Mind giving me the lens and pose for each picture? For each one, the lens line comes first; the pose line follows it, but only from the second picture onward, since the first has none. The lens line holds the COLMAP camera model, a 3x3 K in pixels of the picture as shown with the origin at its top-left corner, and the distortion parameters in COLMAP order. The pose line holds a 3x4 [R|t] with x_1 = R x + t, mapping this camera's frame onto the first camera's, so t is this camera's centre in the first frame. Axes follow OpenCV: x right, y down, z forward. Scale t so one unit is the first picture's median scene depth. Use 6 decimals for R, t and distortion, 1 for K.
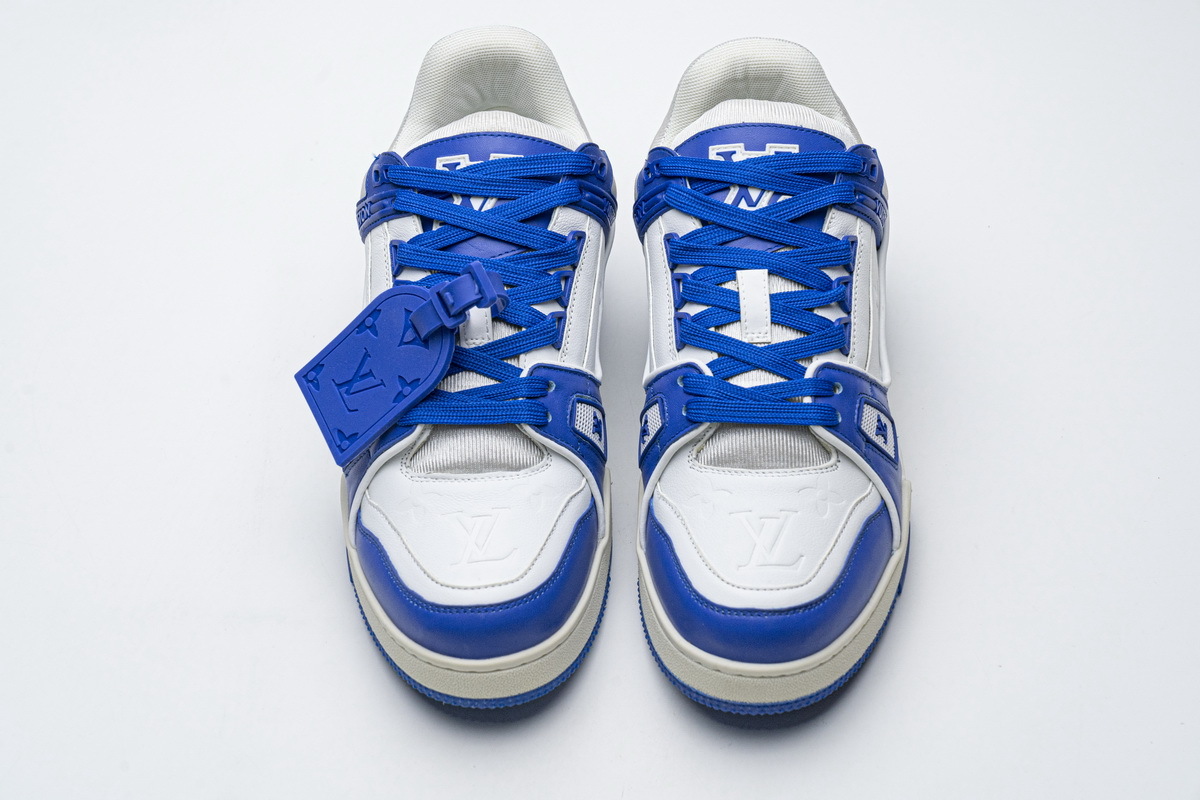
lens RADIAL K [[2339.0, 0, 600.0], [0, 2339.0, 400.0], [0, 0, 1]] dist [0.033418, -0.227704]
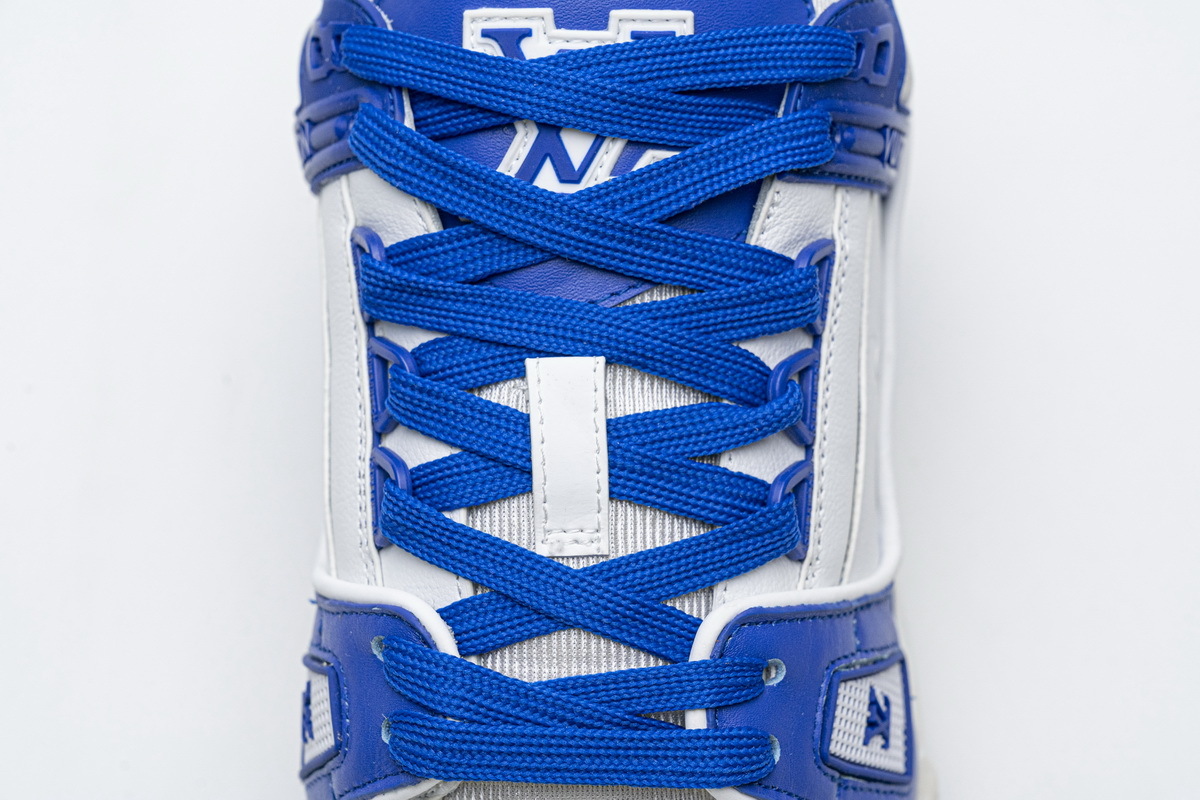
lens RADIAL K [[2339.0, 0, 600.0], [0, 2339.0, 400.0], [0, 0, 1]] dist [0.033418, -0.227704]
pose [[0.999576, 0.006040, 0.028492, 0.059136], [-0.012786, 0.969954, 0.242953, -0.142107], [-0.026168, -0.243215, 0.969619, 0.613669]]
